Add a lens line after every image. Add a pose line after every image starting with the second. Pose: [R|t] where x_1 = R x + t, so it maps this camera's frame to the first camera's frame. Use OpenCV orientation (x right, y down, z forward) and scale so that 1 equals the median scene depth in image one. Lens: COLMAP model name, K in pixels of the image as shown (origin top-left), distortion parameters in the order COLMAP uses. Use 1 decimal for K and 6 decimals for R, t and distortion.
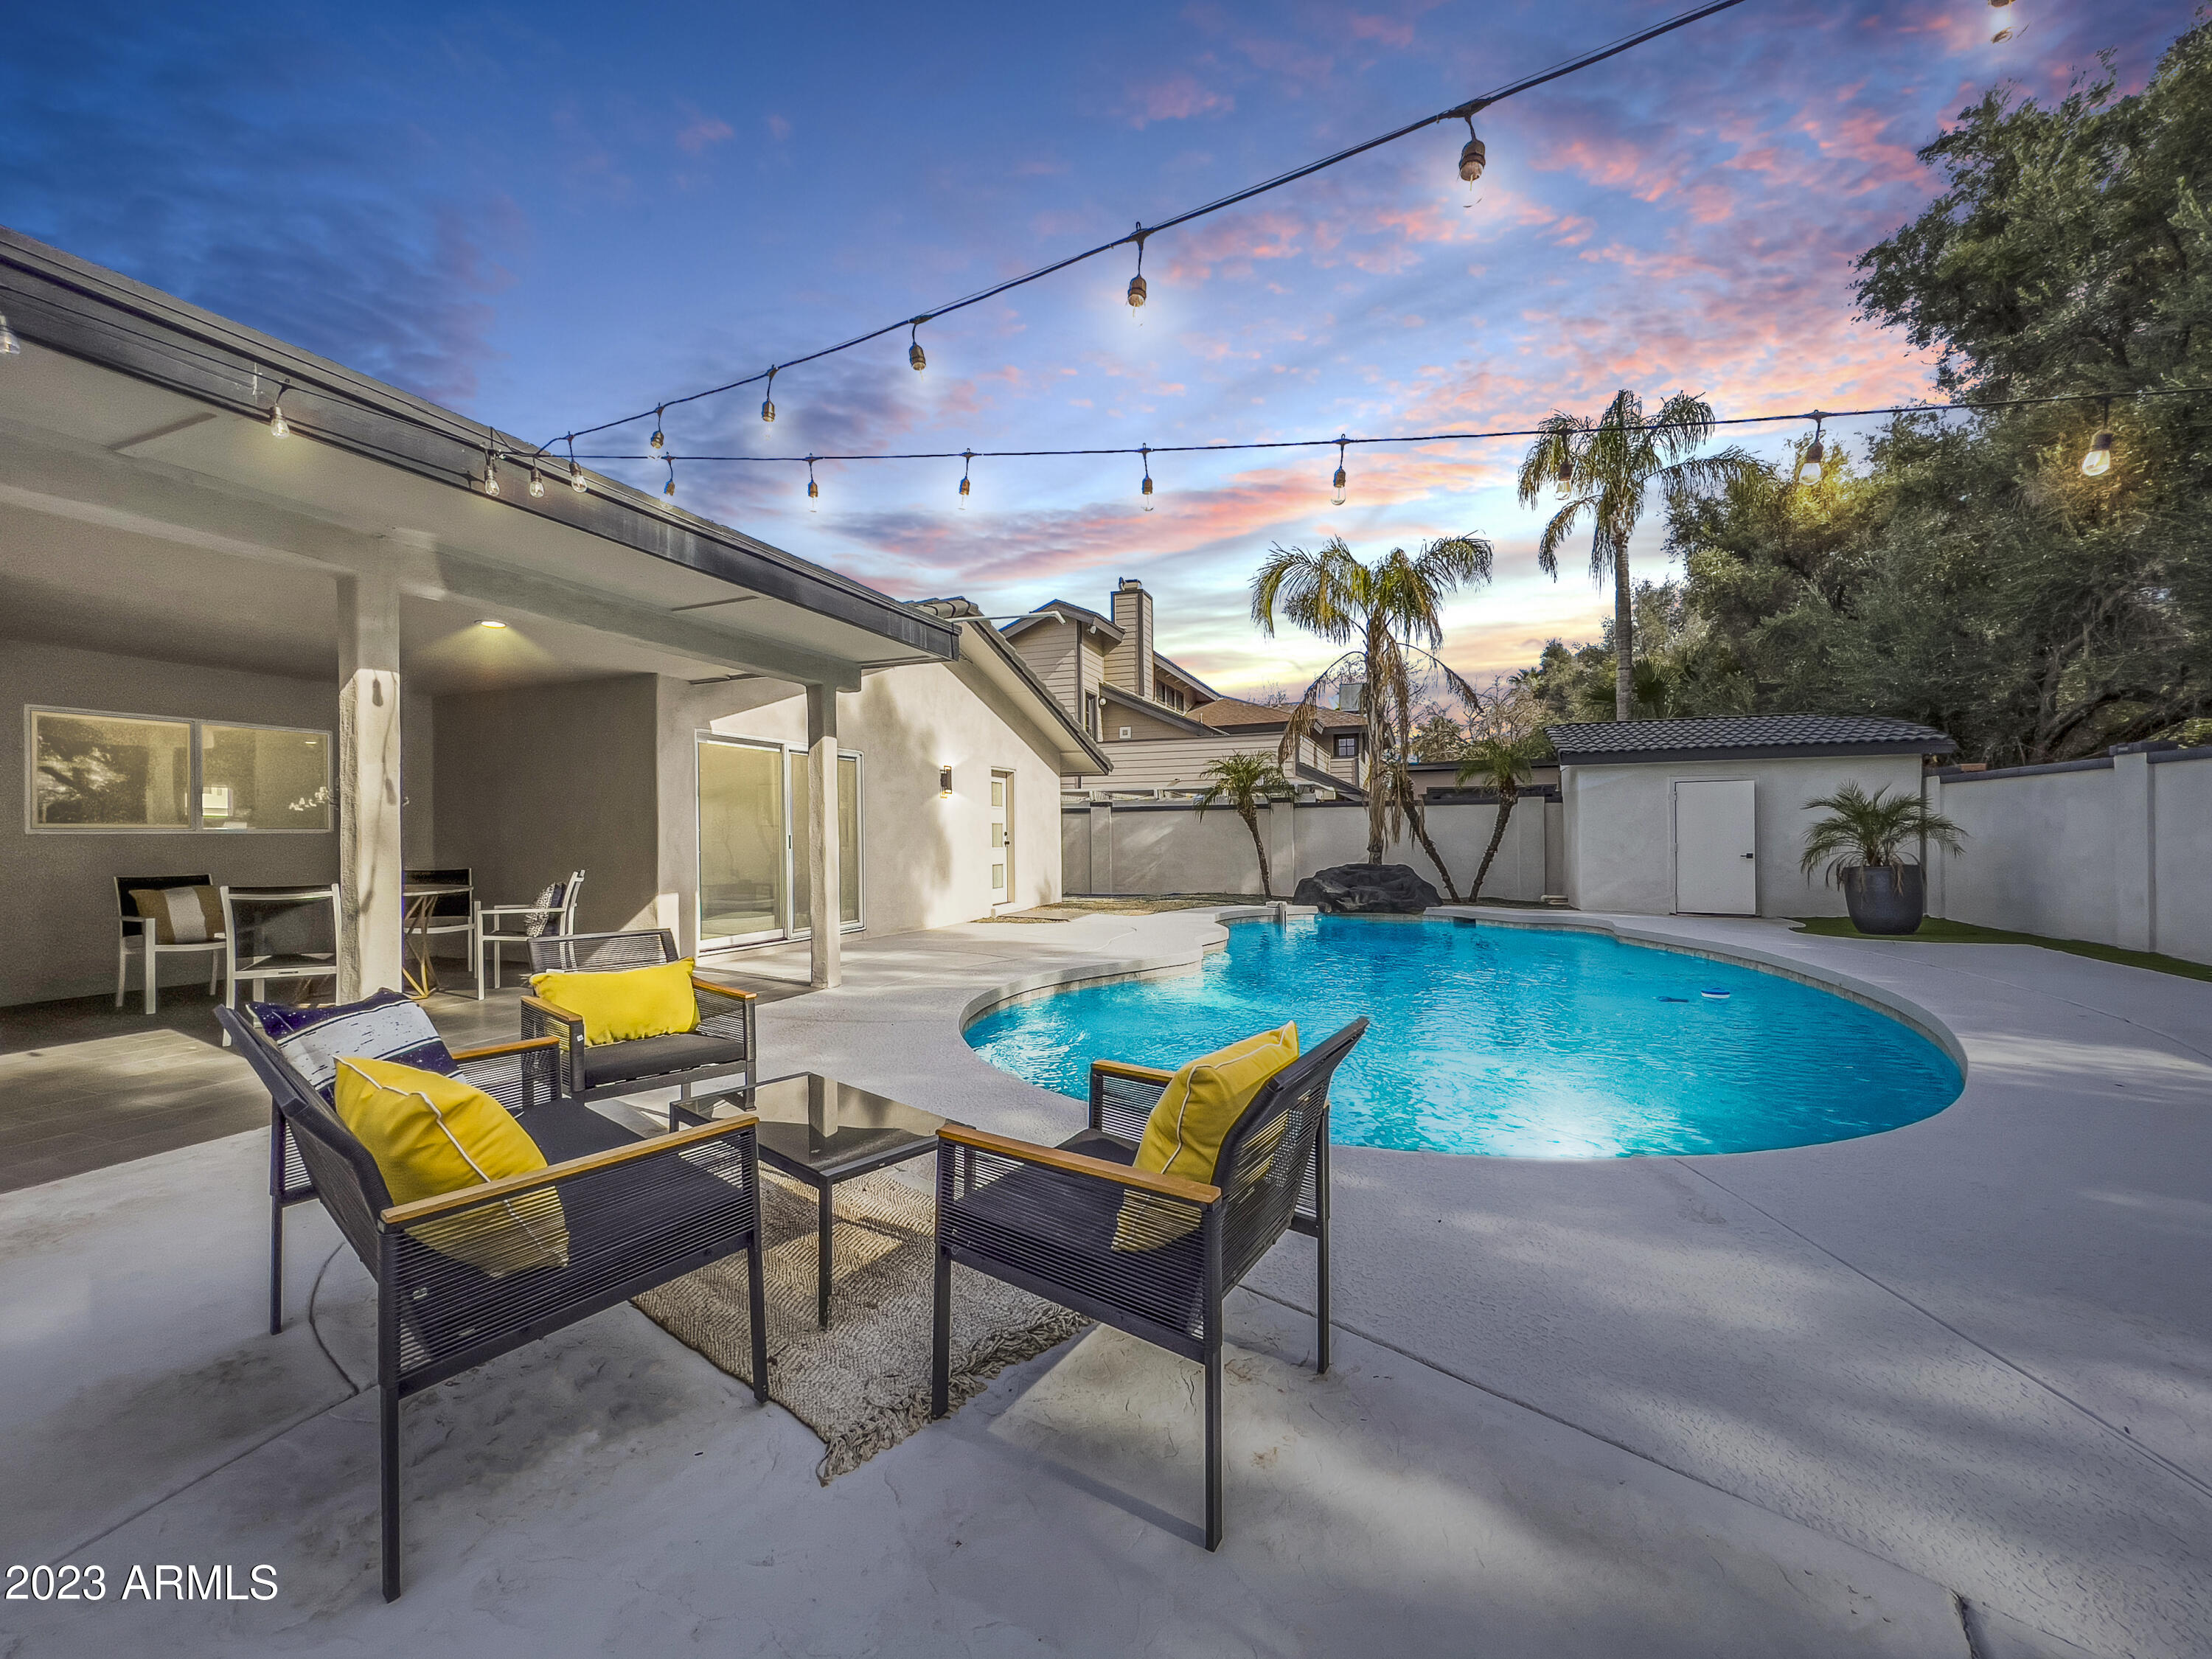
lens RADIAL K [[889.2, 0, 1105.7], [0, 889.2, 838.4], [0, 0, 1]] dist [-0.002945, 0.000772]
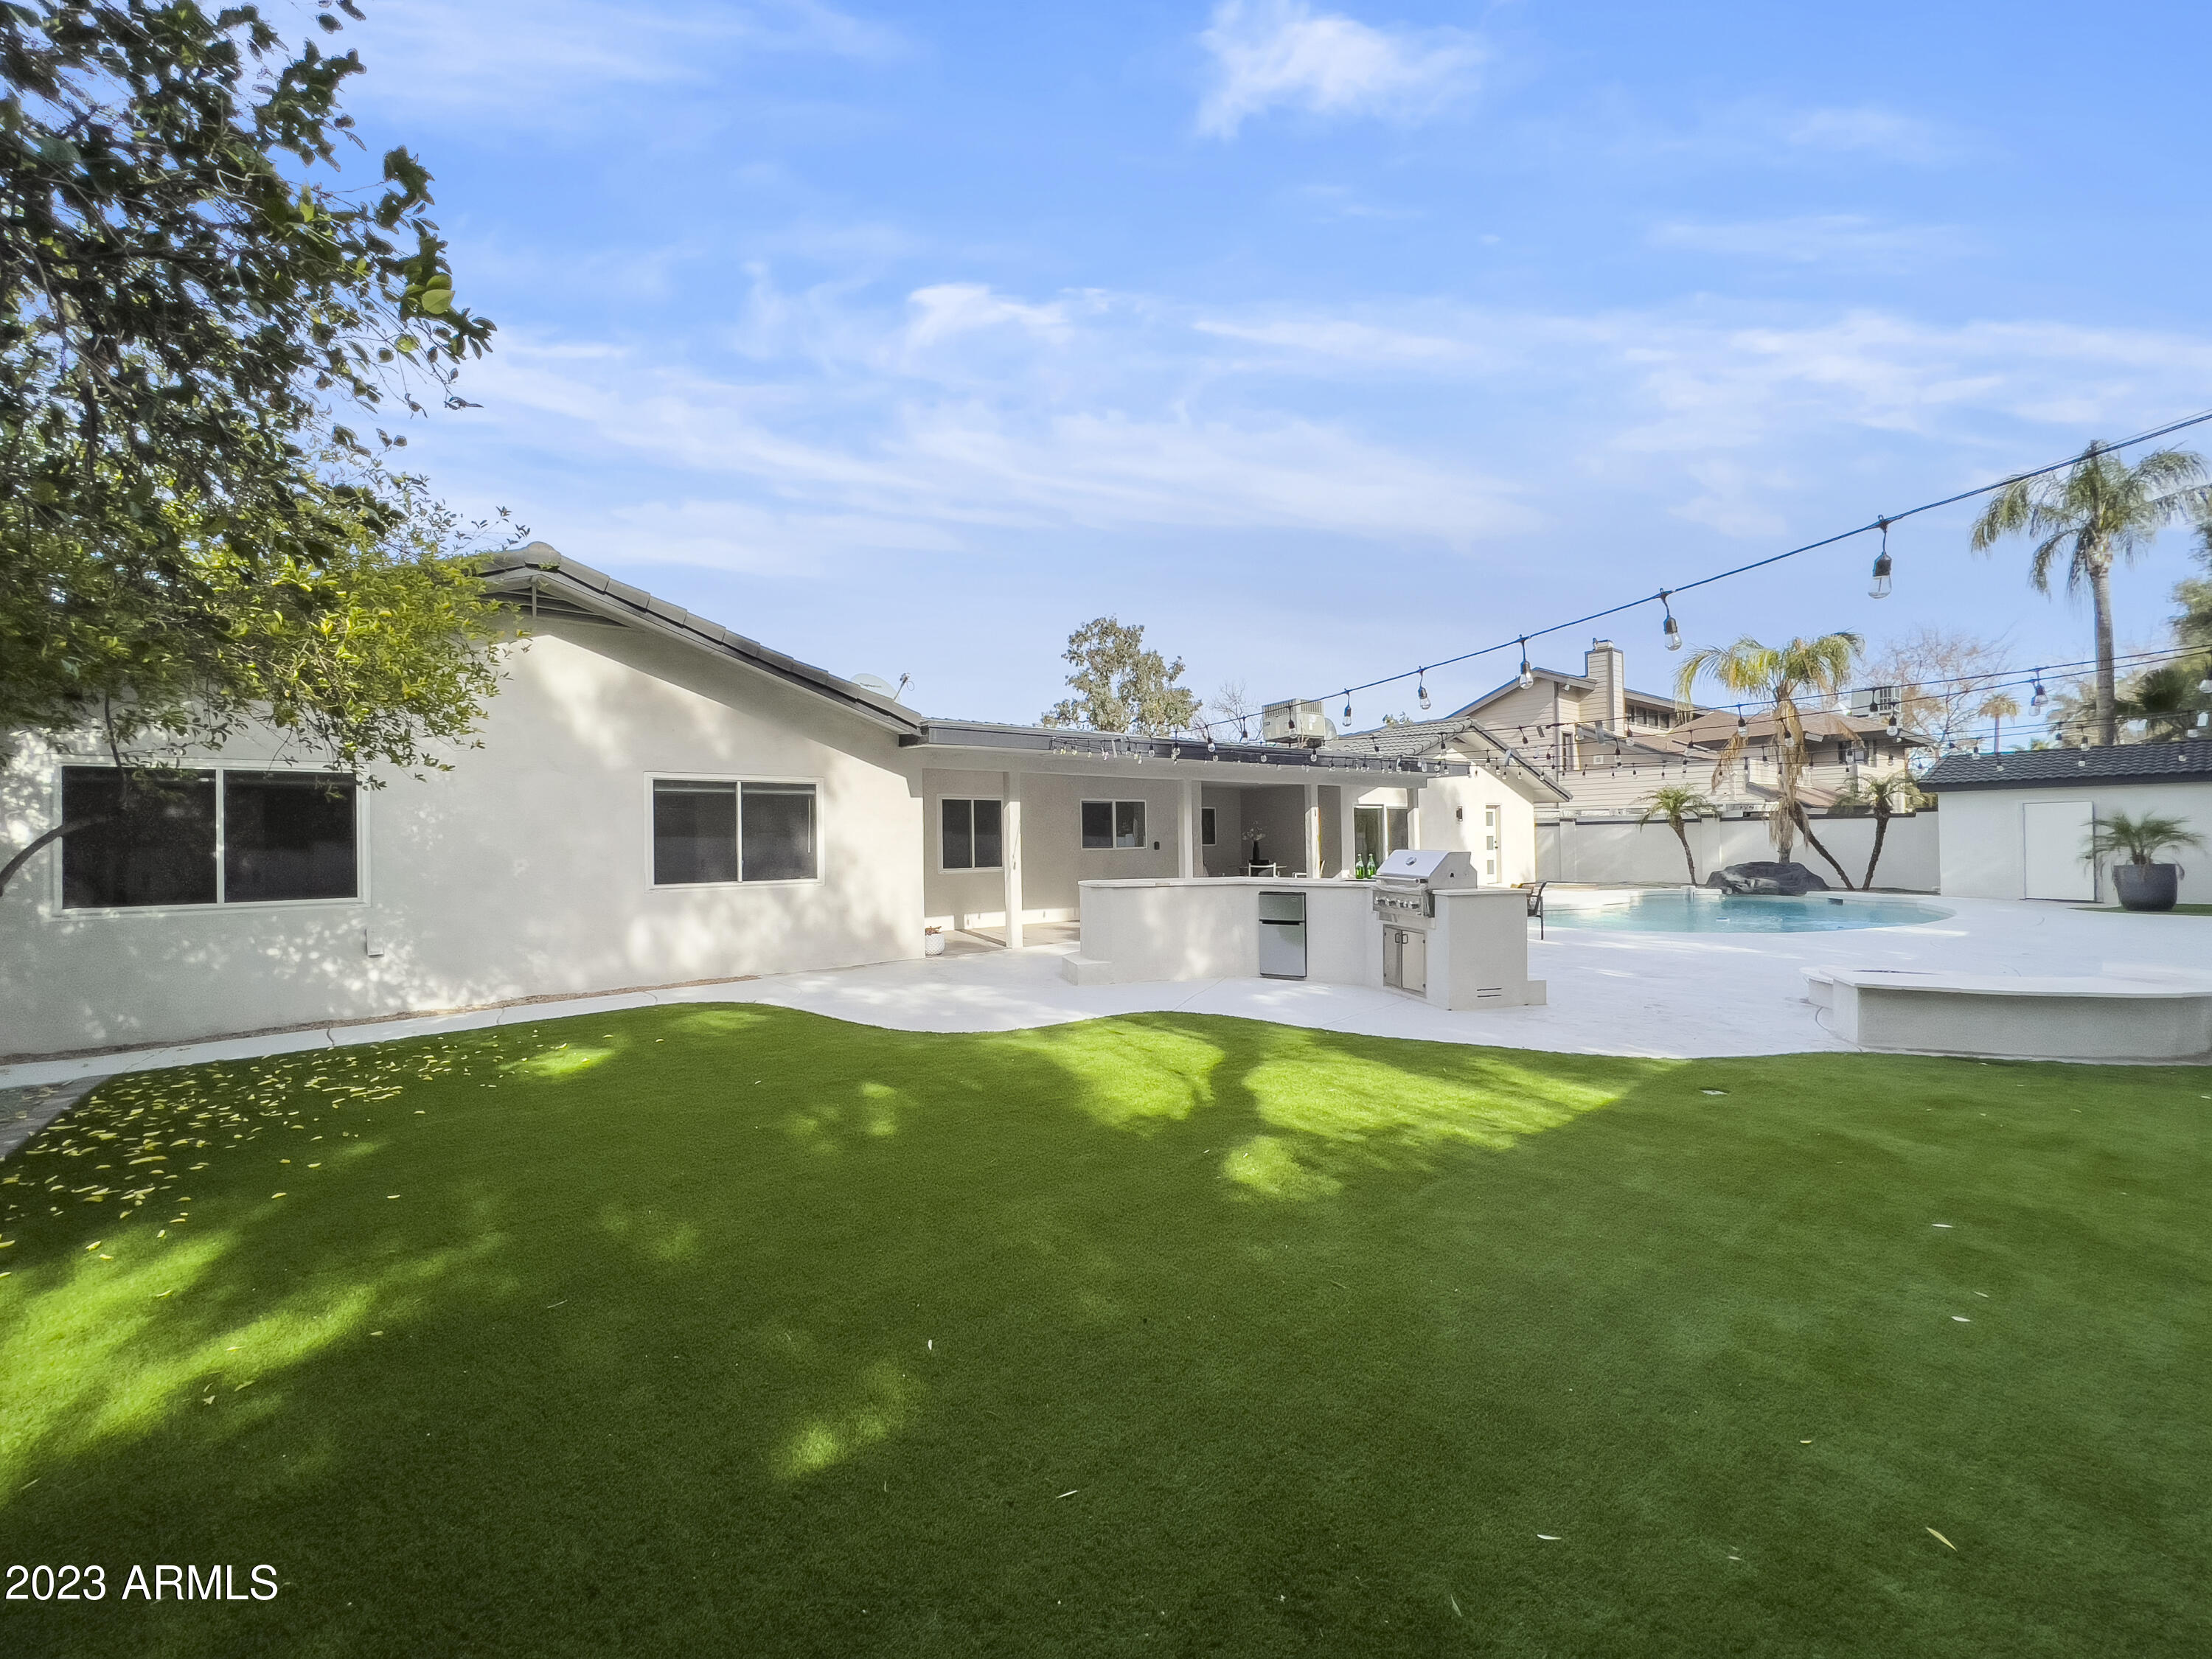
lens RADIAL K [[889.2, 0, 1111.7], [0, 889.2, 833.1], [0, 0, 1]] dist [-0.002945, 0.000772]
pose [[0.861787, -0.007055, -0.507222, 0.104223], [0.006630, 0.999975, -0.002645, -0.019789], [0.507228, -0.001083, 0.861811, -0.746691]]
